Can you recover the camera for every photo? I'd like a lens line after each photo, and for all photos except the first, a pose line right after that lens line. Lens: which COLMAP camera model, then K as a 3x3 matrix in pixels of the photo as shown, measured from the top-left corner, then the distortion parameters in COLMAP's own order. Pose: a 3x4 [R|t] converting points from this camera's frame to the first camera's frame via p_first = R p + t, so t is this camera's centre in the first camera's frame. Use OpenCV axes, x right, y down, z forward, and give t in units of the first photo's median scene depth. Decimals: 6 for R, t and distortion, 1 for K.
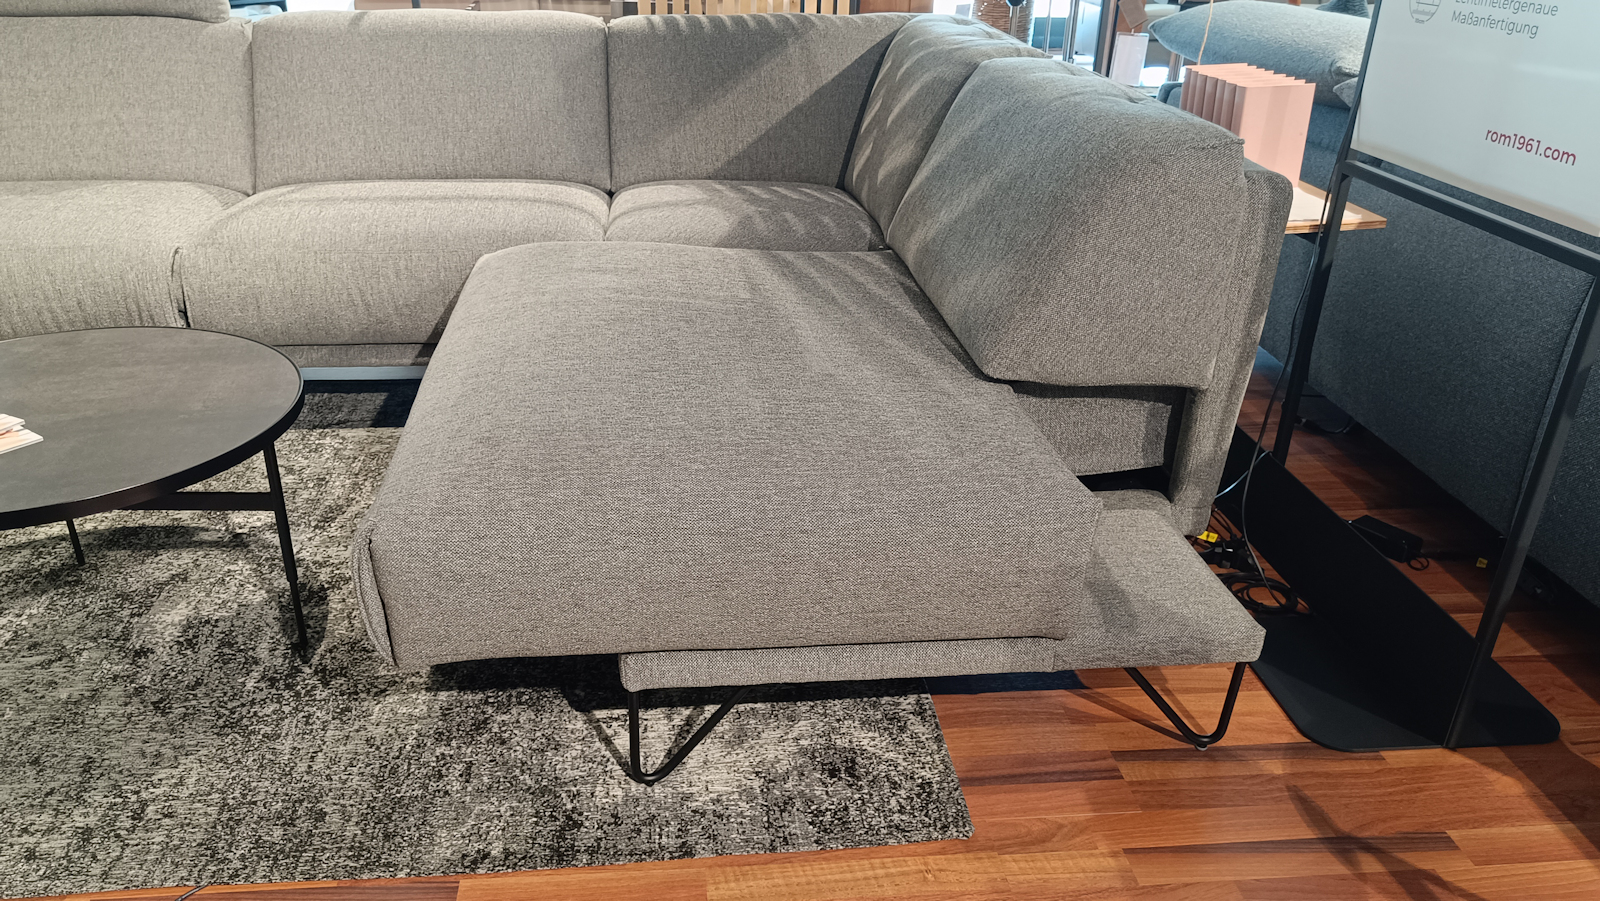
lens RADIAL K [[1236.7, 0, 728.2], [0, 1236.7, 473.2], [0, 0, 1]] dist [0.000985, 0.016858]
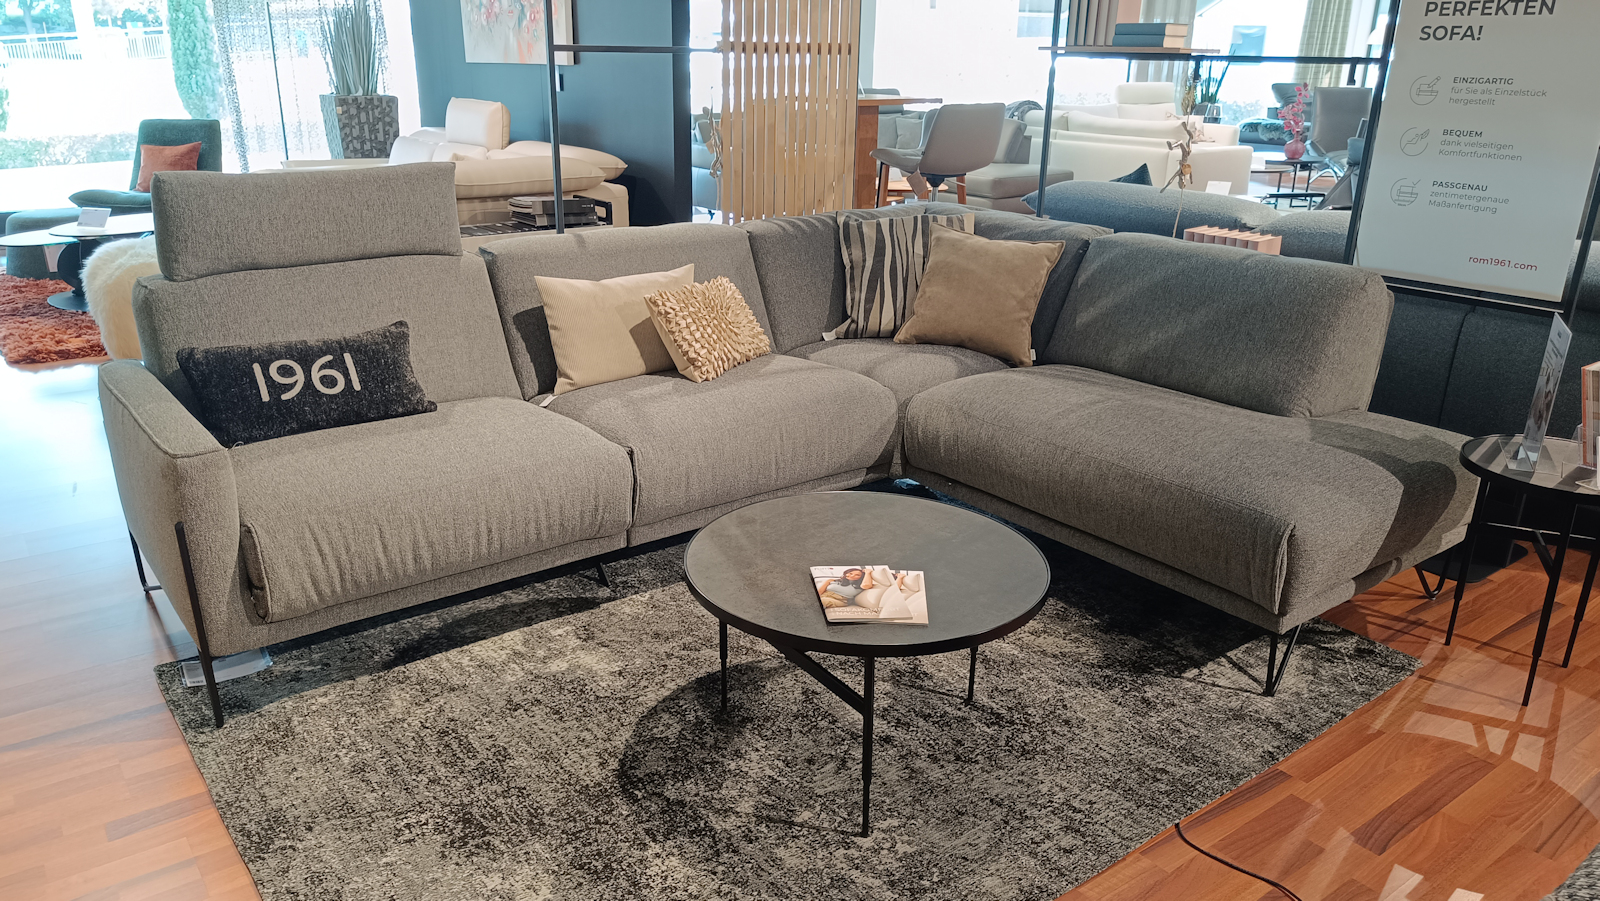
lens RADIAL K [[1181.4, 0, 787.2], [0, 1181.4, 462.4], [0, 0, 1]] dist [0.007932, 0.007070]
pose [[0.837794, -0.178120, 0.516115, -1.152748], [0.231892, 0.971877, -0.041012, -0.109005], [-0.494295, 0.154042, 0.855537, -0.043567]]
